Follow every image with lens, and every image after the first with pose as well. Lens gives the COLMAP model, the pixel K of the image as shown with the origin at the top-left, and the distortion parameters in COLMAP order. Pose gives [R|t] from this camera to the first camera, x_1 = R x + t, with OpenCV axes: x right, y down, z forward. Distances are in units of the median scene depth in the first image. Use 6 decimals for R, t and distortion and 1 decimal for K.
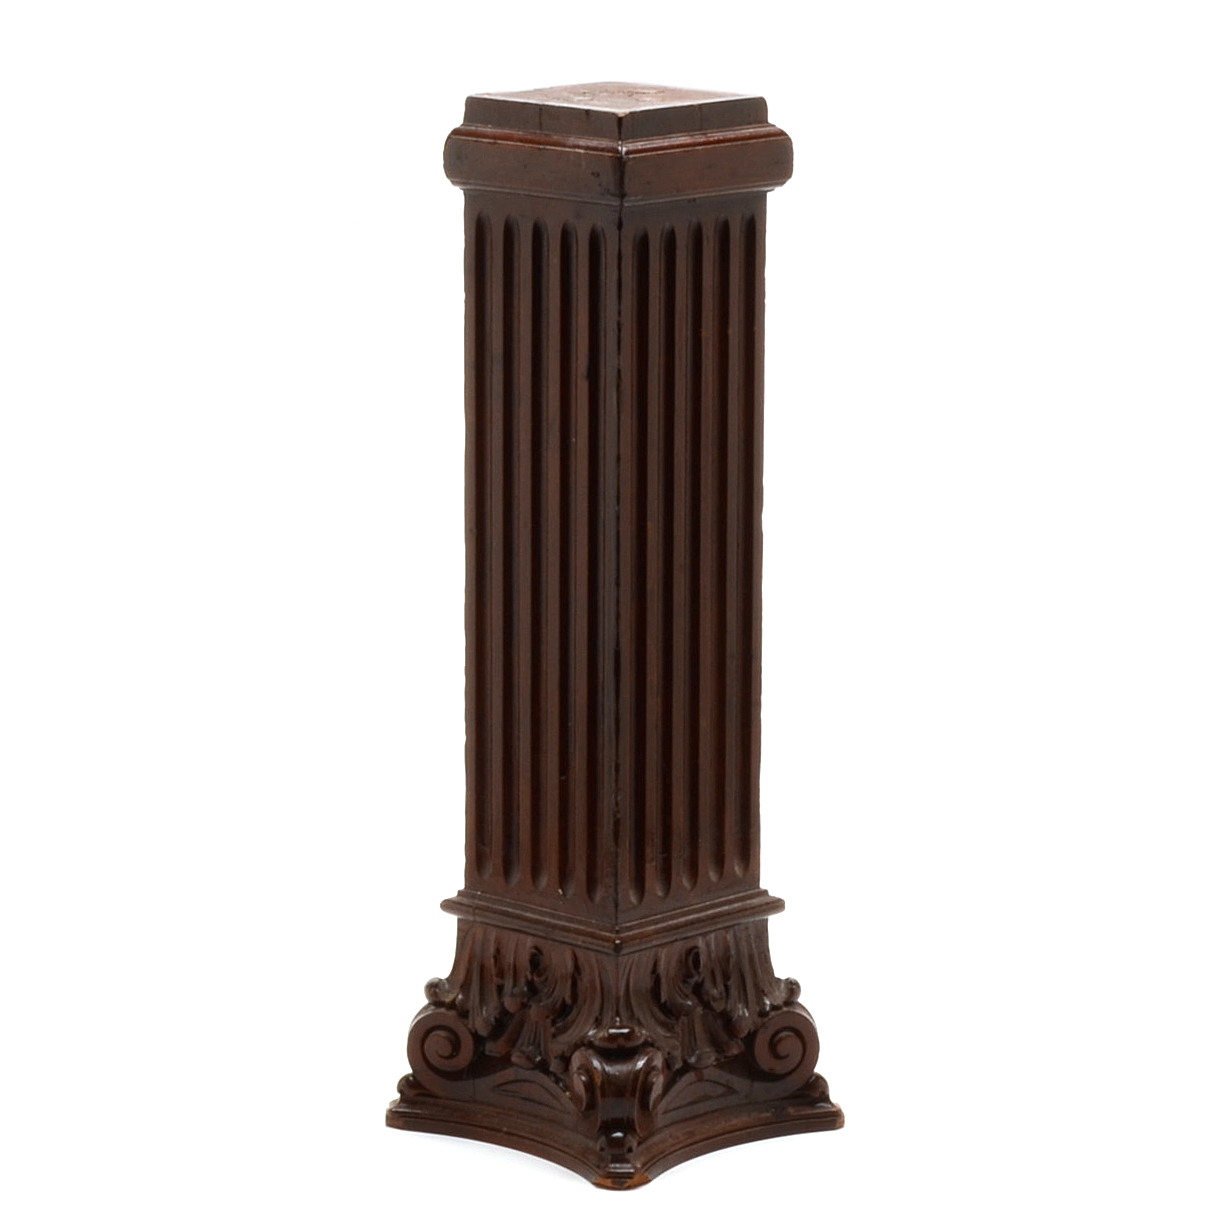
lens RADIAL K [[4480.4, 0, 616.7], [0, 4480.4, 615.7], [0, 0, 1]] dist [-0.097849, 0.000000]
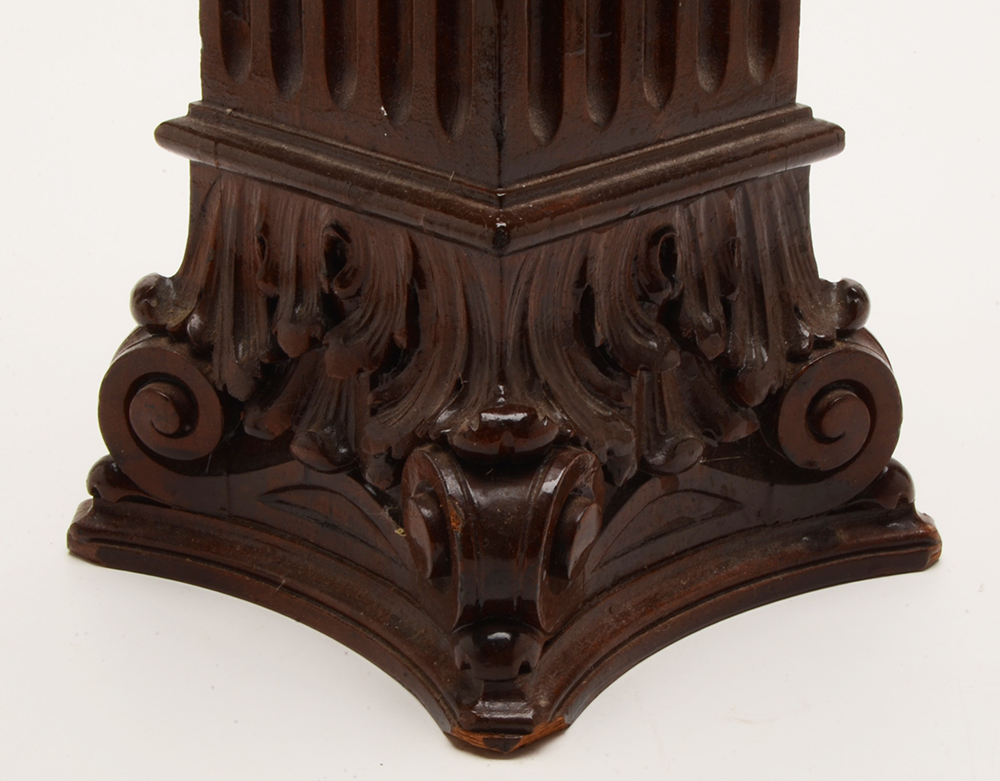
lens RADIAL K [[2417.1, 0, 510.1], [0, 2417.1, 391.4], [0, 0, 1]] dist [0.040640, 0.000000]
pose [[0.999699, 0.009225, -0.022738, 0.006720], [-0.004765, 0.981990, 0.188872, 0.042031], [0.024070, -0.188707, 0.981738, 0.738233]]
